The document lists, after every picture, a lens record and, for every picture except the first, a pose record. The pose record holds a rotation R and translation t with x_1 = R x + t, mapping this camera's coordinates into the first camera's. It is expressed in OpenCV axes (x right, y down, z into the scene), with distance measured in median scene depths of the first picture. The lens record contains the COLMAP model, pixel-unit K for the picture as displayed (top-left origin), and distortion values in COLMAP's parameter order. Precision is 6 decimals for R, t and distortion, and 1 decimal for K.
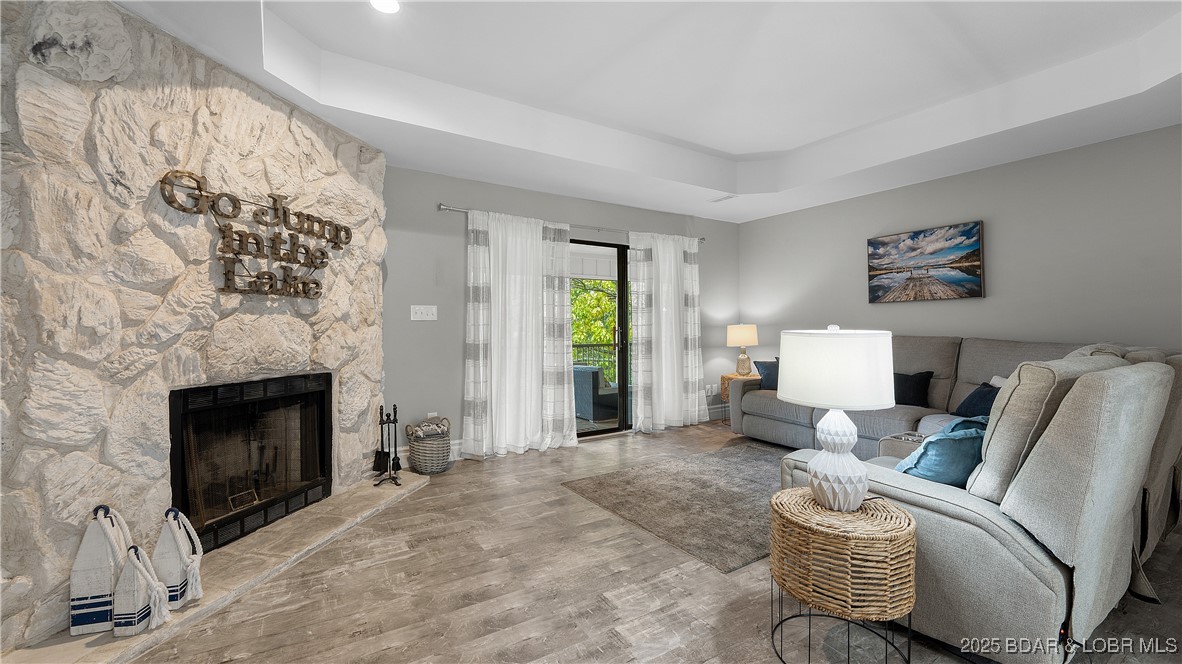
lens RADIAL K [[483.1, 0, 592.0], [0, 483.1, 326.6], [0, 0, 1]] dist [0.000268, 0.000007]
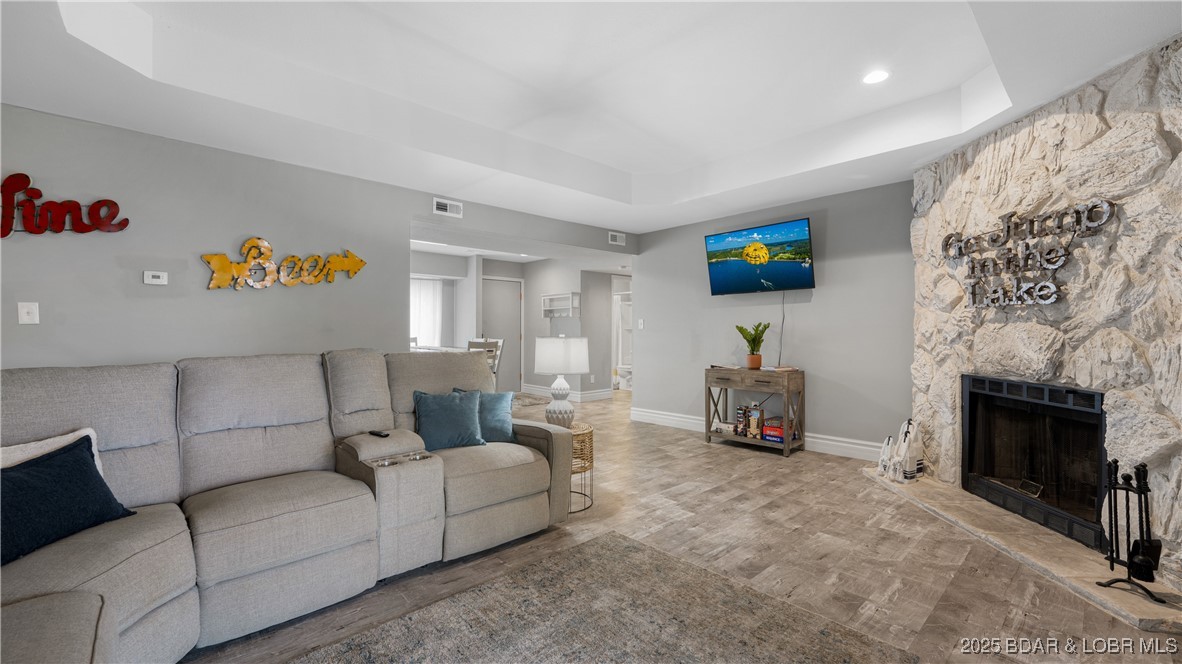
lens RADIAL K [[483.1, 0, 592.0], [0, 483.1, 326.6], [0, 0, 1]] dist [0.000268, 0.000007]
pose [[-0.986533, -0.000804, -0.163559, 0.505999], [0.000515, 0.999968, -0.008027, -0.008246], [0.163560, -0.008004, -0.986501, 2.113275]]
